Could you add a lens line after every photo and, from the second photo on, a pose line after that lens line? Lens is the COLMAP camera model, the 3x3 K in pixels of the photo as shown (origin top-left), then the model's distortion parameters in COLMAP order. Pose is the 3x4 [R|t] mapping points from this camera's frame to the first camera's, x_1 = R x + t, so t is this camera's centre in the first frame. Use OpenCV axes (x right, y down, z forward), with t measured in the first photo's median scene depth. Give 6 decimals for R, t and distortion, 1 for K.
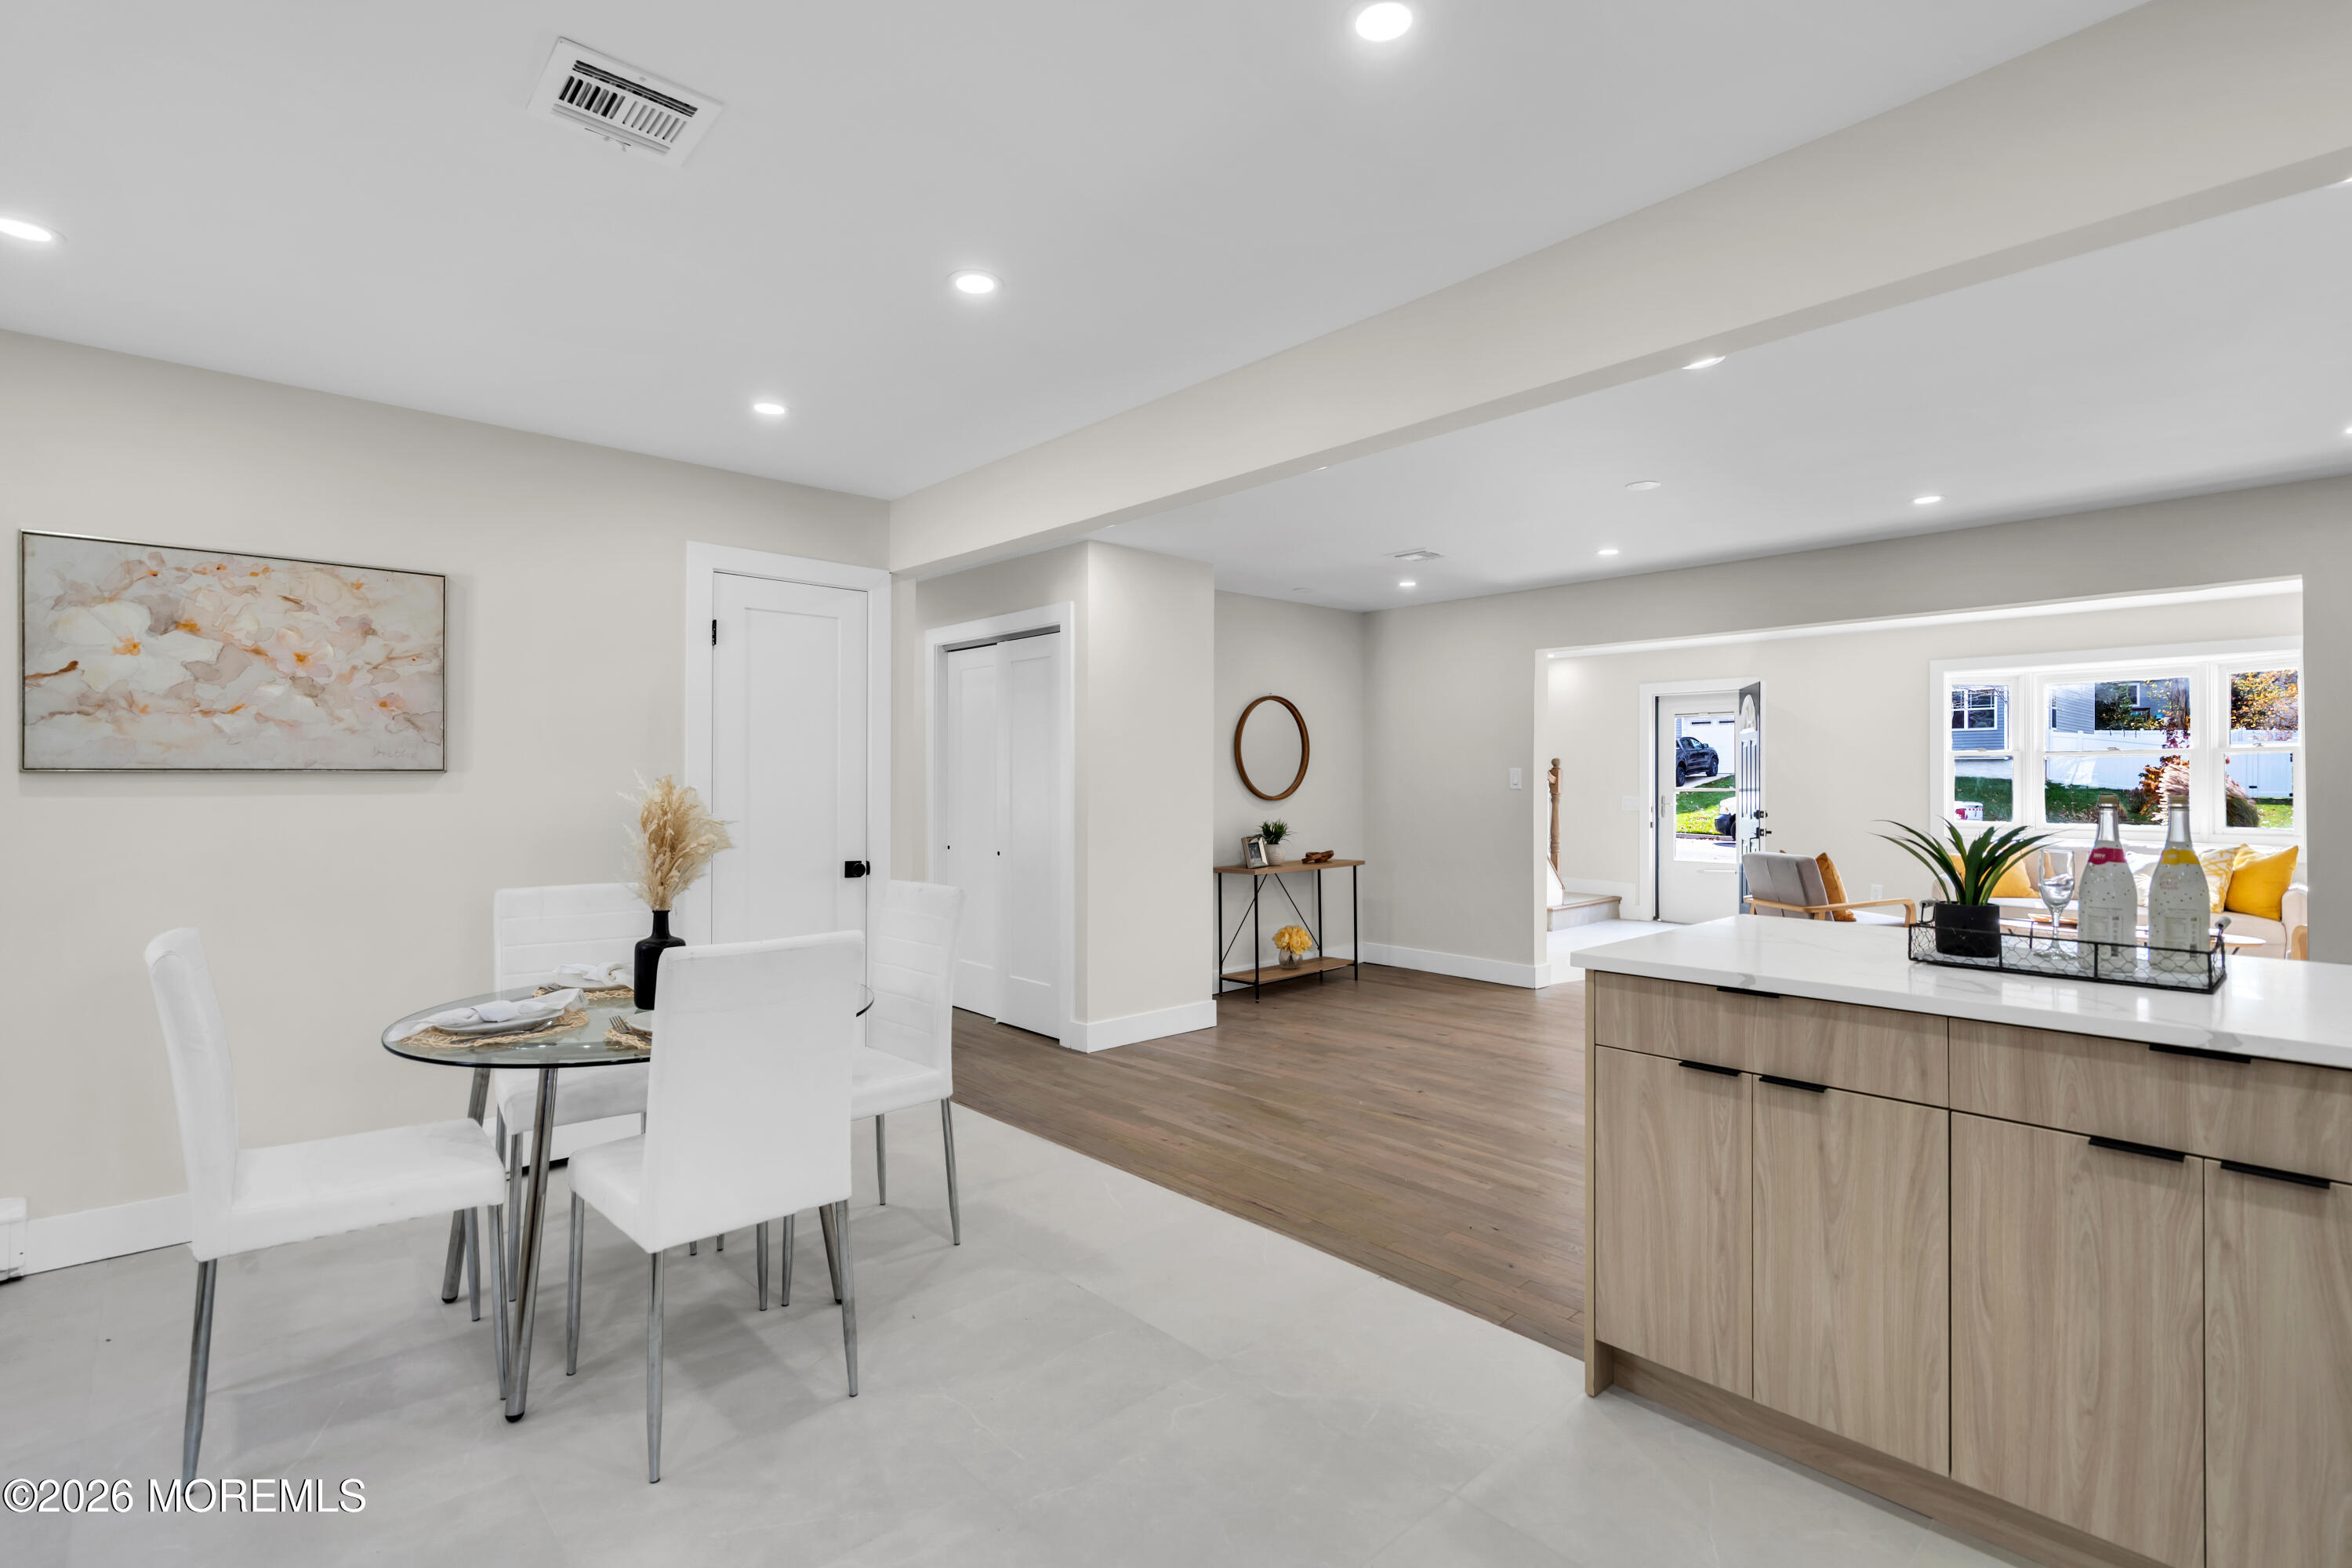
lens RADIAL K [[1096.3, 0, 1182.3], [0, 1096.3, 778.3], [0, 0, 1]] dist [-0.002621, 0.002184]
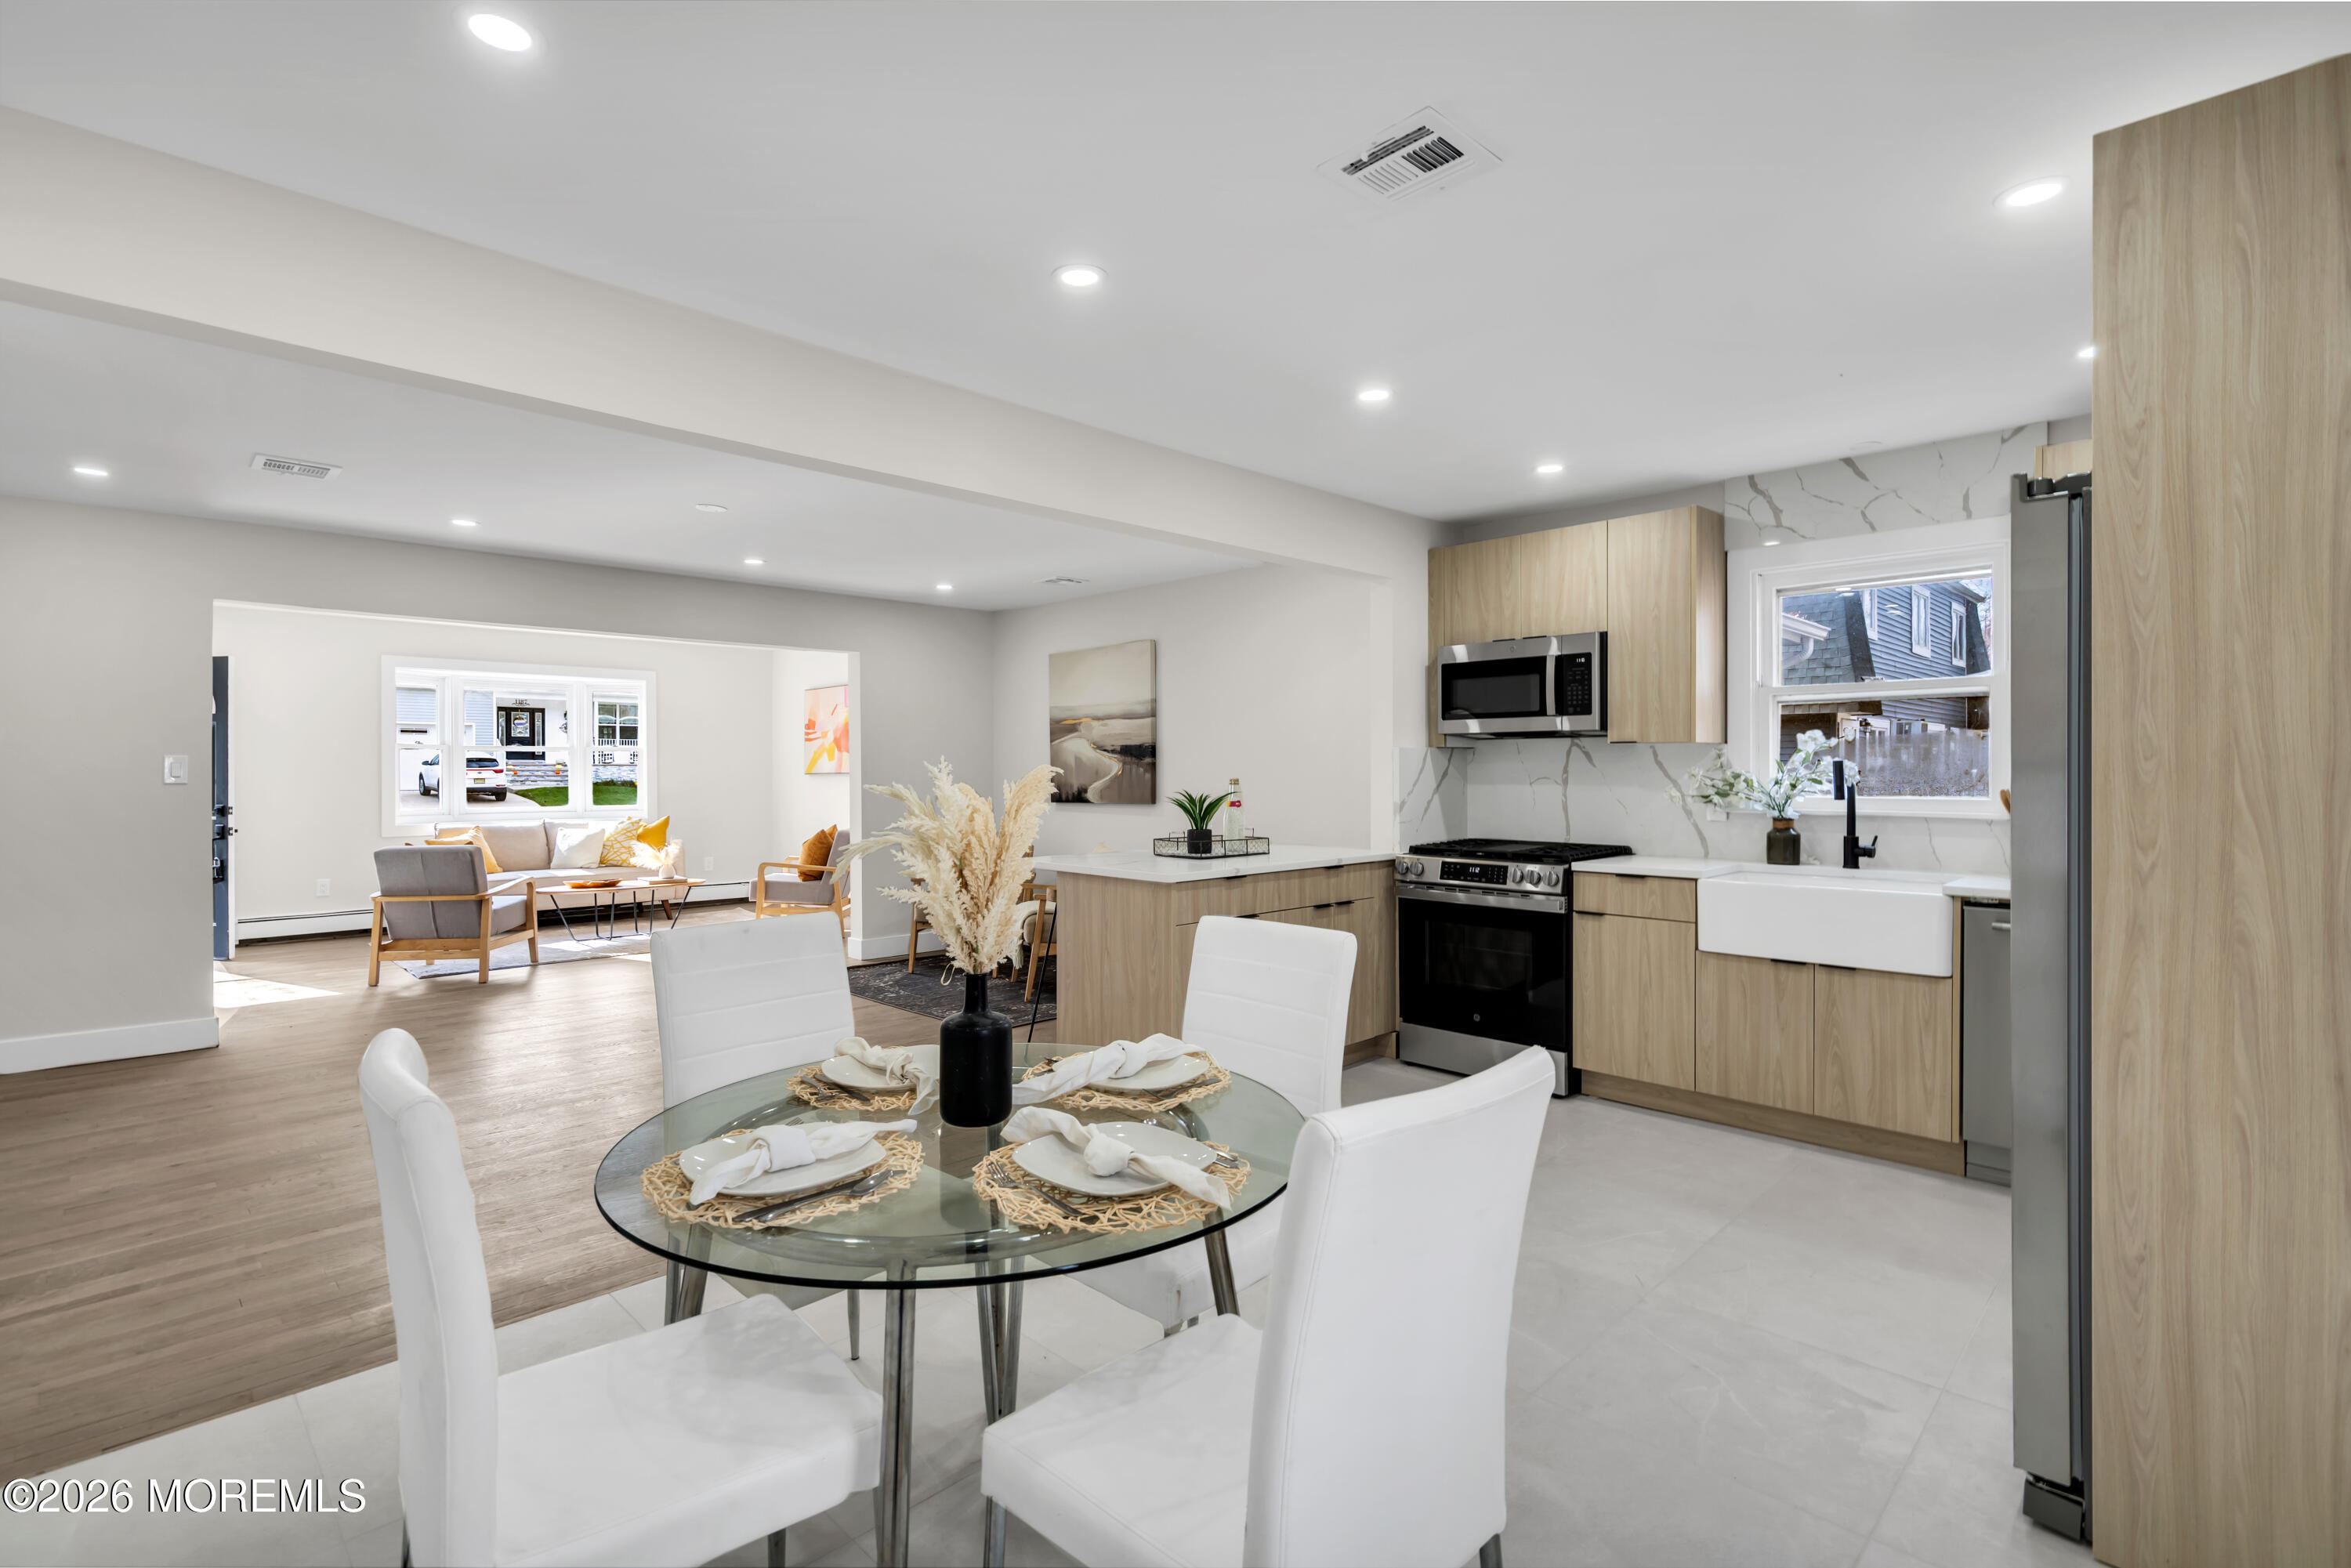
lens RADIAL K [[1095.8, 0, 1182.8], [0, 1095.8, 770.9], [0, 0, 1]] dist [-0.002621, 0.002184]
pose [[-0.040482, -0.000301, 0.999180, -0.833807], [-0.002557, 0.999997, 0.000198, -0.000847], [-0.999177, -0.002547, -0.040482, 0.659371]]
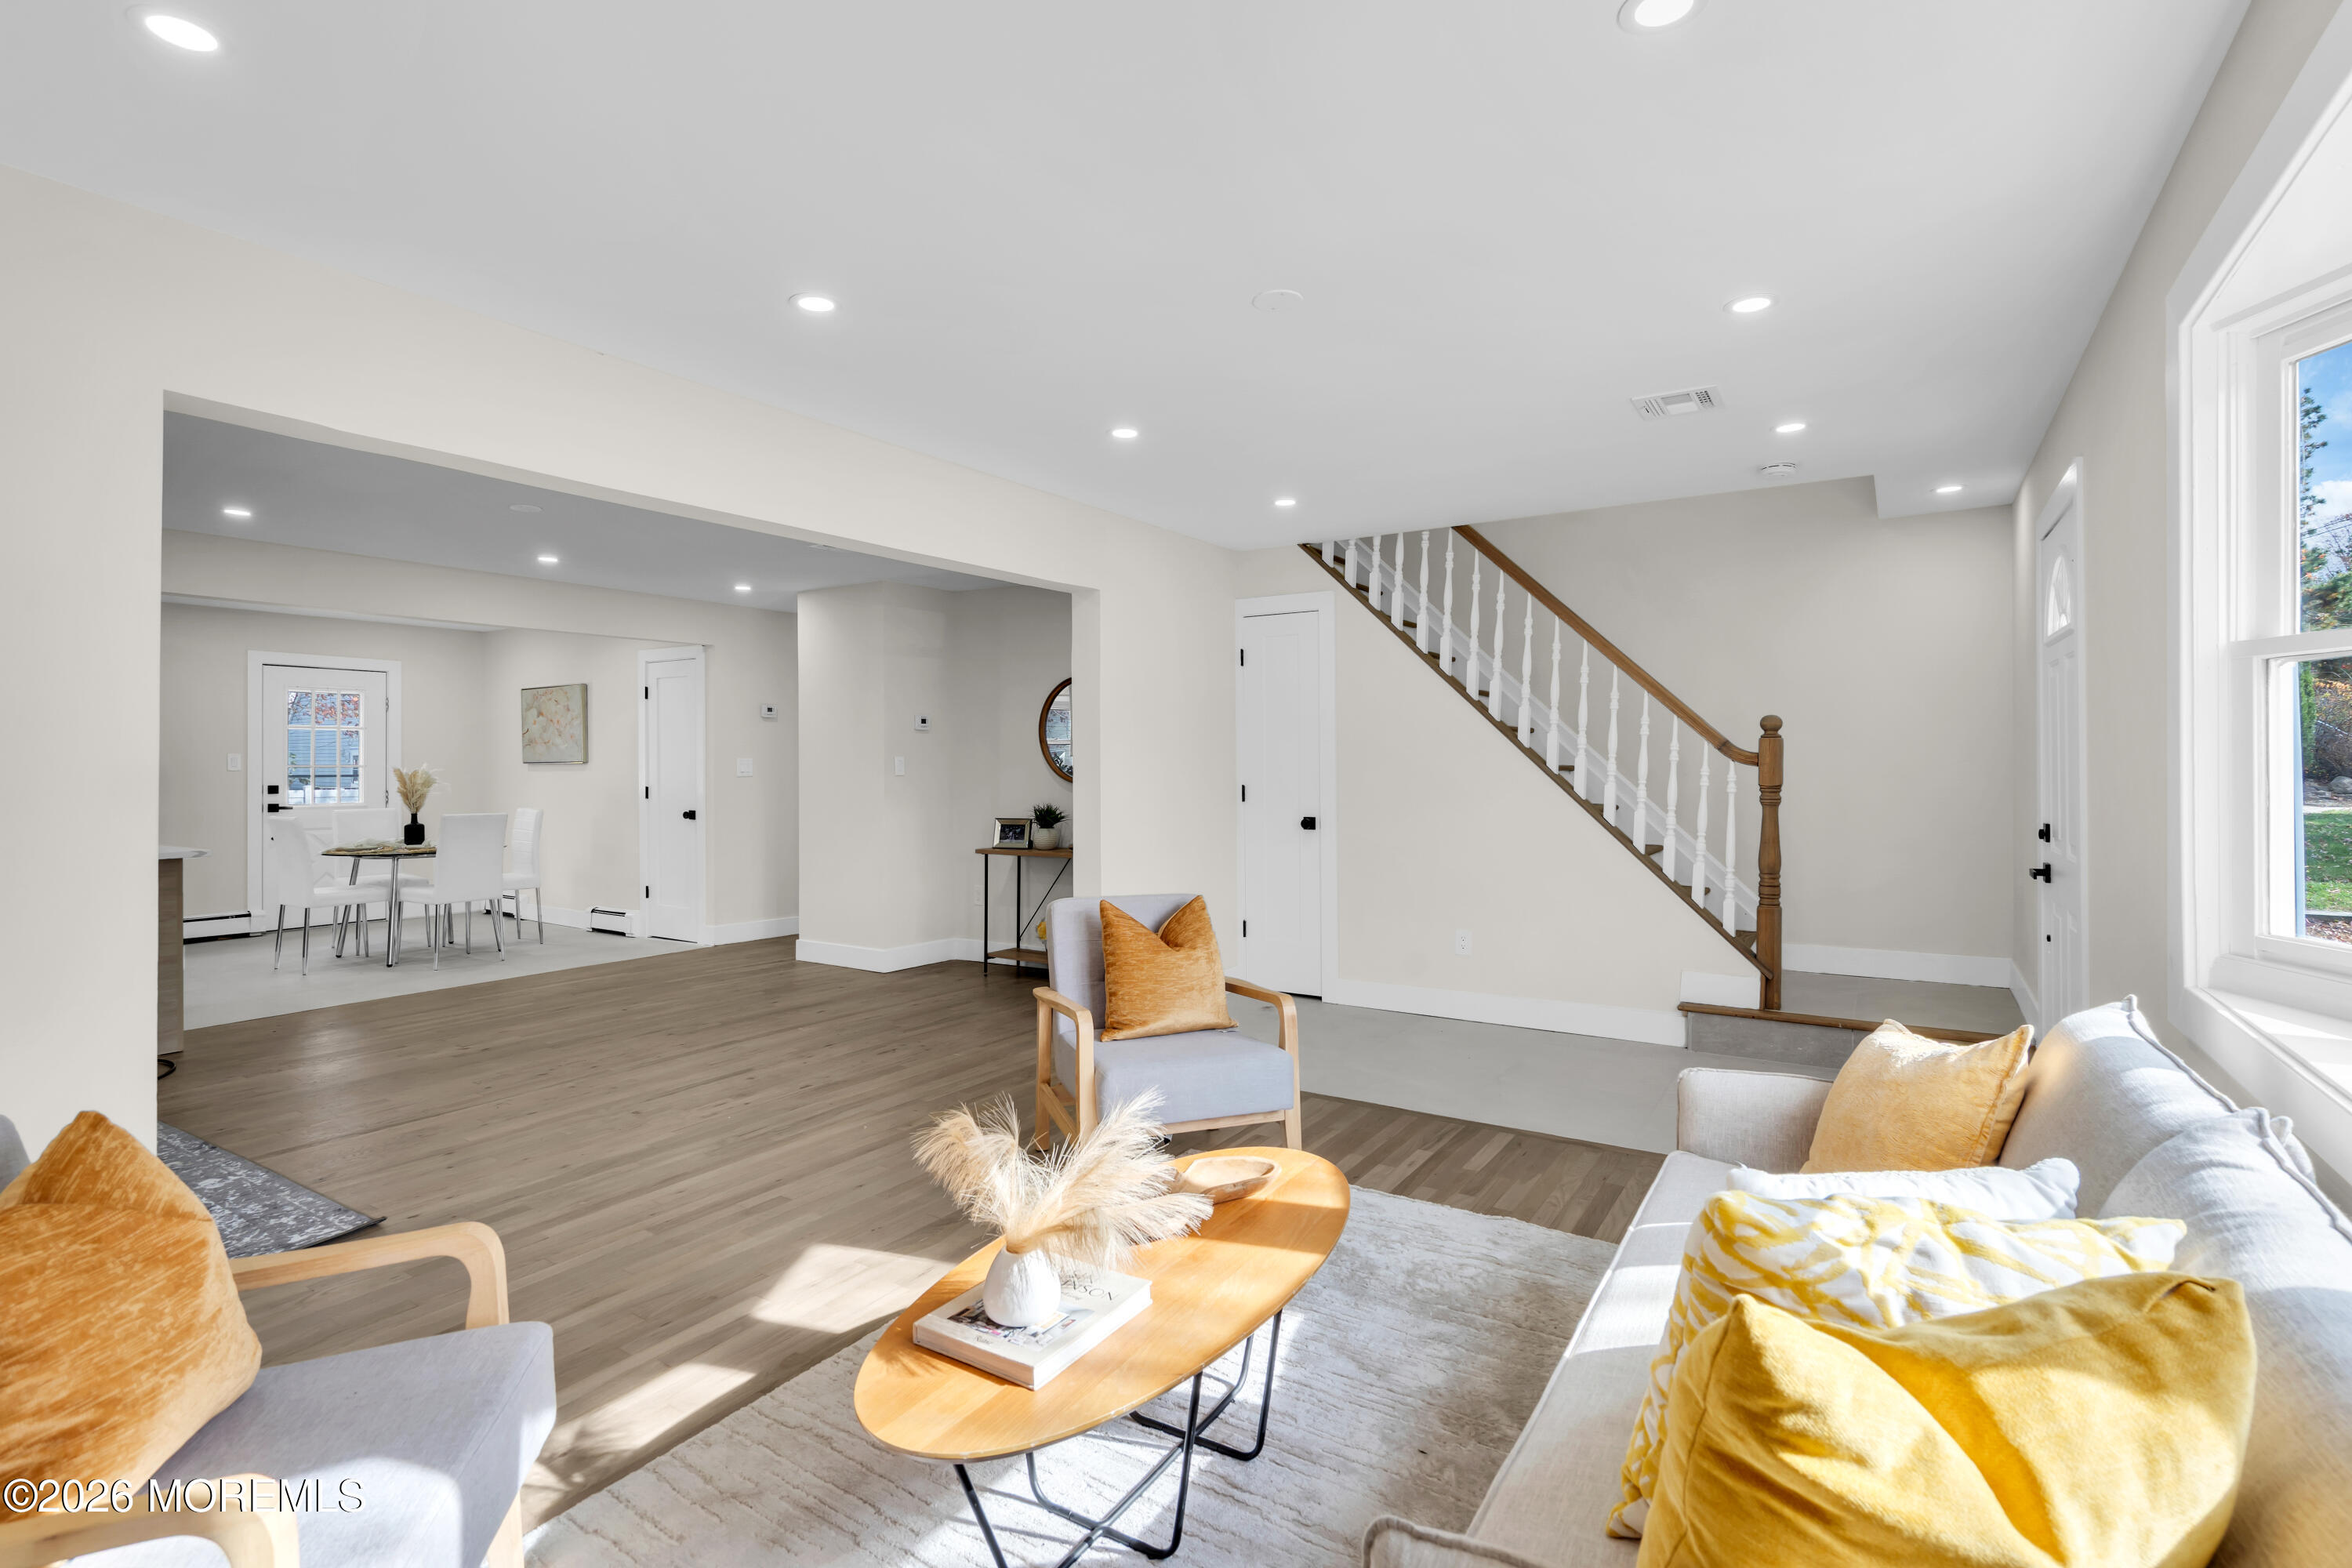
lens RADIAL K [[1096.3, 0, 1179.6], [0, 1096.3, 767.0], [0, 0, 1]] dist [-0.002621, 0.002184]
pose [[0.251183, -0.000228, -0.967940, 1.967376], [0.007955, 0.999967, 0.001829, 0.009168], [0.967907, -0.008159, 0.251176, 1.593189]]
